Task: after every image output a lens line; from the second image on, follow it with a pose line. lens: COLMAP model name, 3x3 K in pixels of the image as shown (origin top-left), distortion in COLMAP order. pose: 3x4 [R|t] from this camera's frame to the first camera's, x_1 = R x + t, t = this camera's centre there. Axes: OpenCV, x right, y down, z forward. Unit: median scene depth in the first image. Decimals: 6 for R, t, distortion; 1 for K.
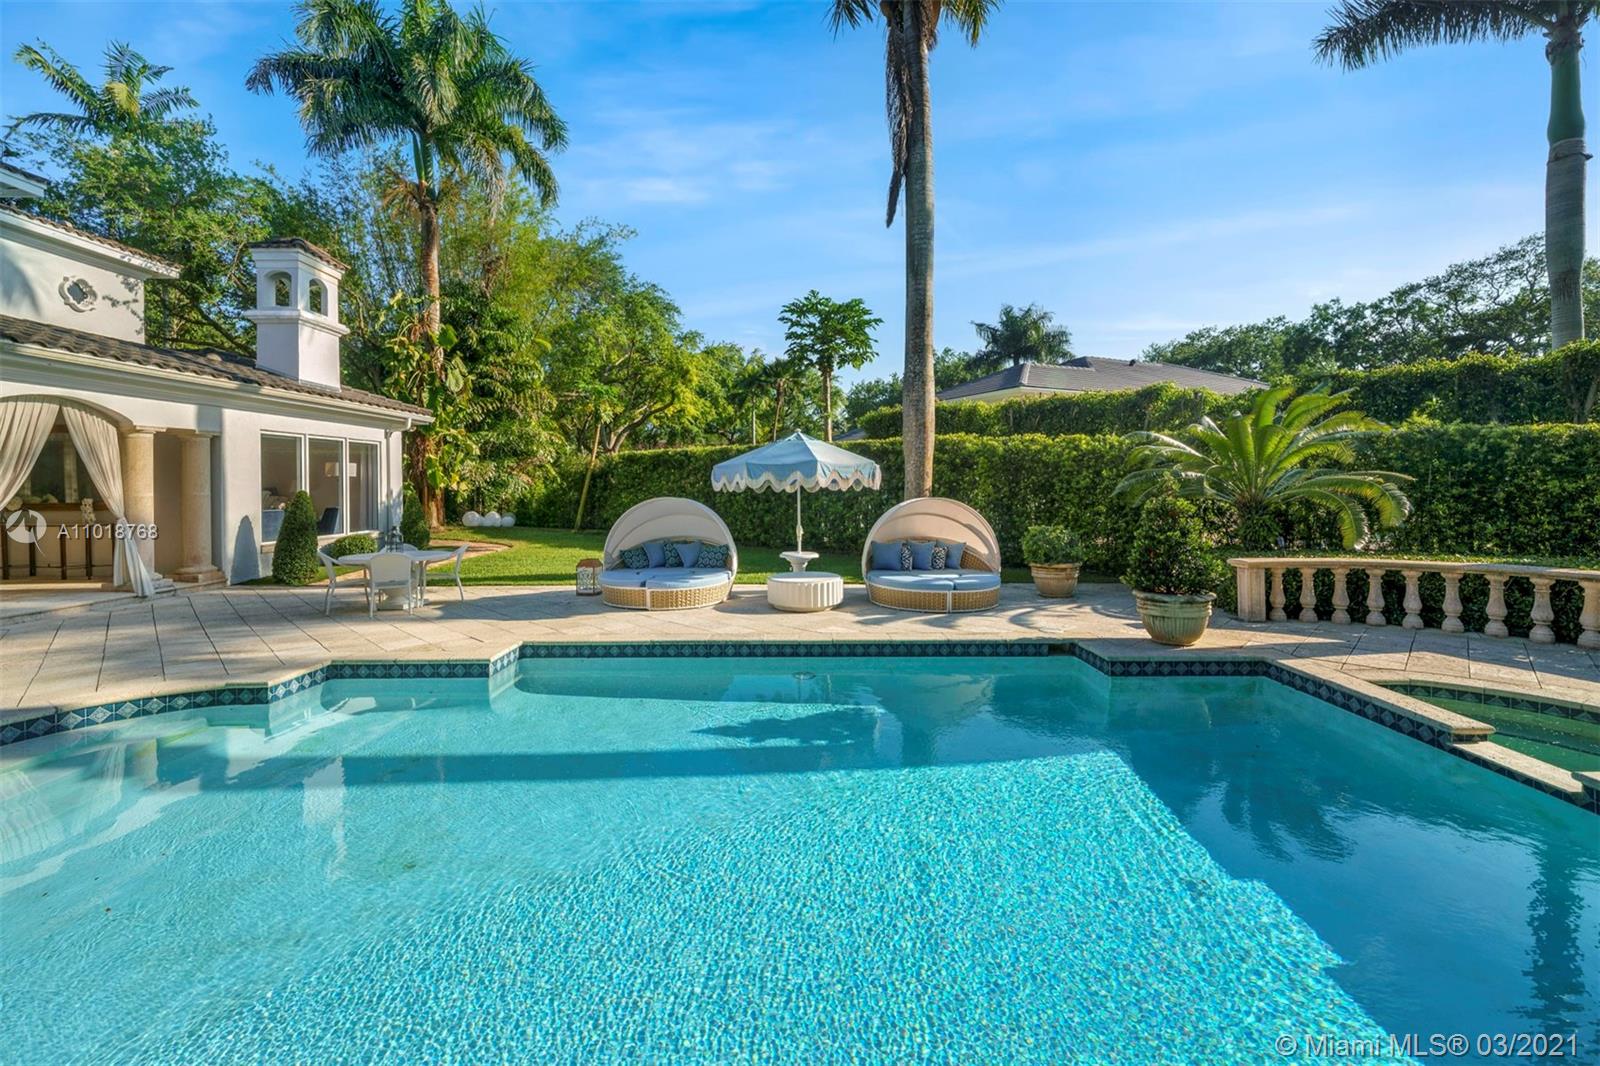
lens RADIAL K [[662.2, 0, 797.9], [0, 662.2, 488.4], [0, 0, 1]] dist [0.000378, 0.000063]
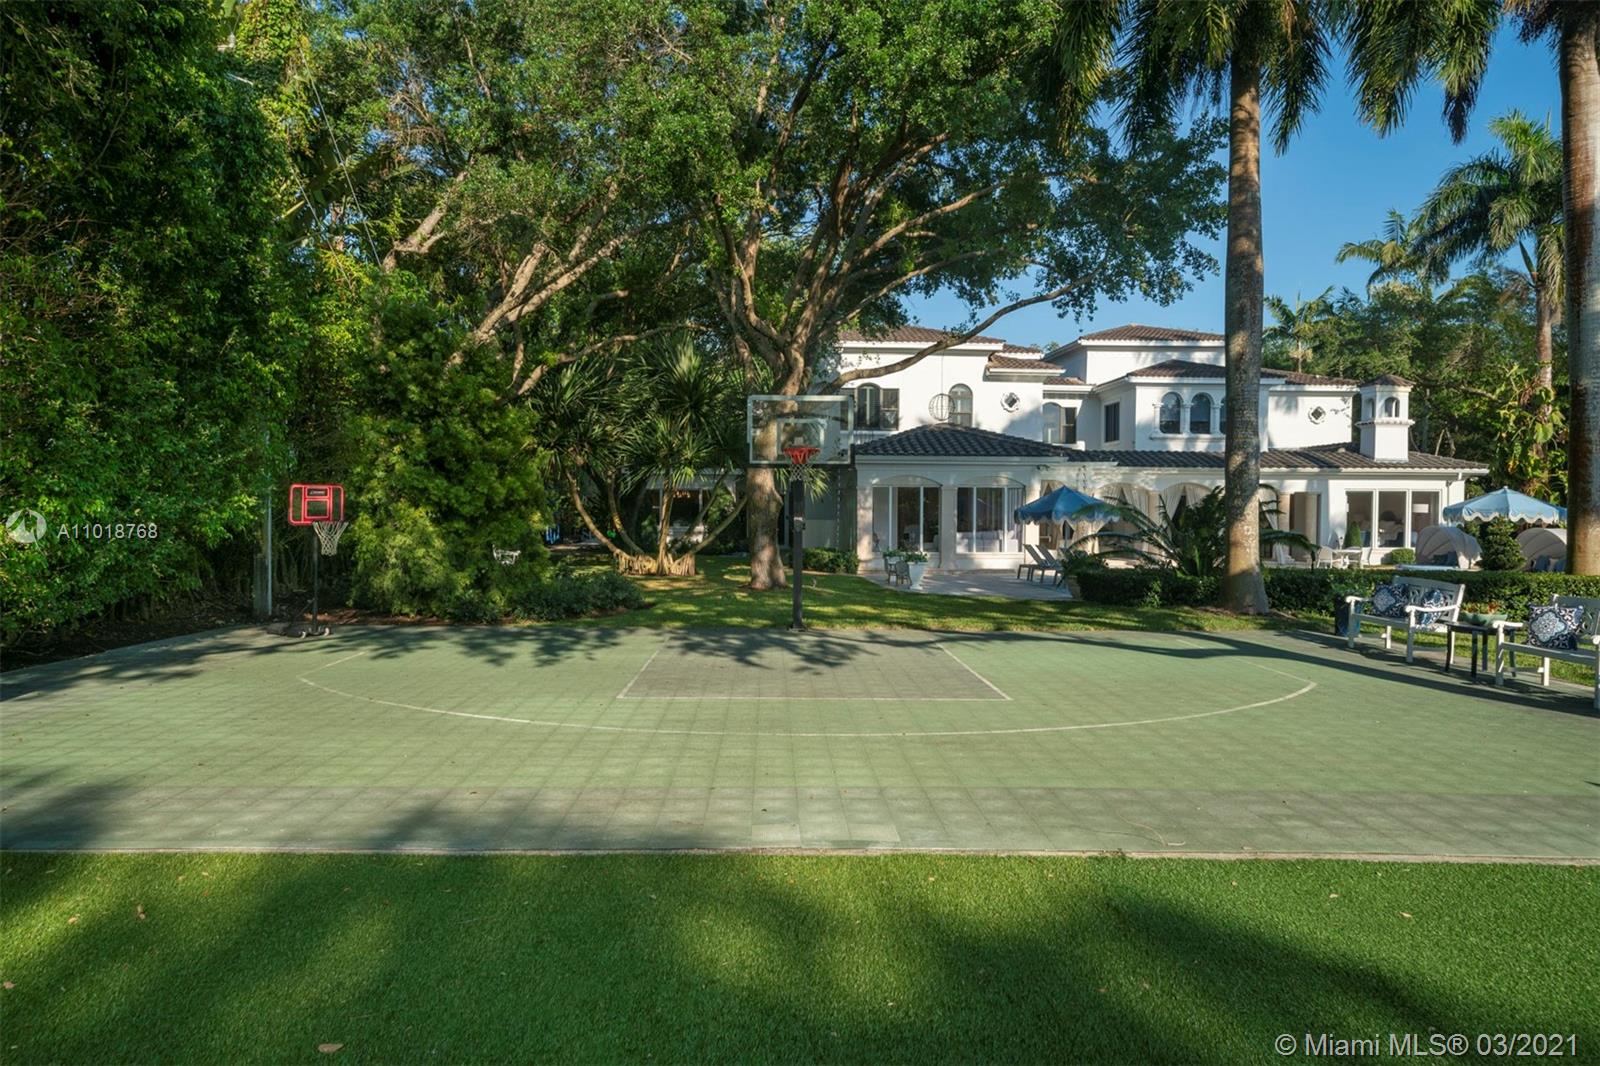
lens RADIAL K [[1106.5, 0, 800.0], [0, 1106.5, 531.2], [0, 0, 1]] dist [0.001827, 0.000530]
pose [[0.104675, 0.018781, -0.994329, 1.896472], [-0.013093, 0.999761, 0.017506, -0.002127], [0.994420, 0.011187, 0.104896, -0.780079]]
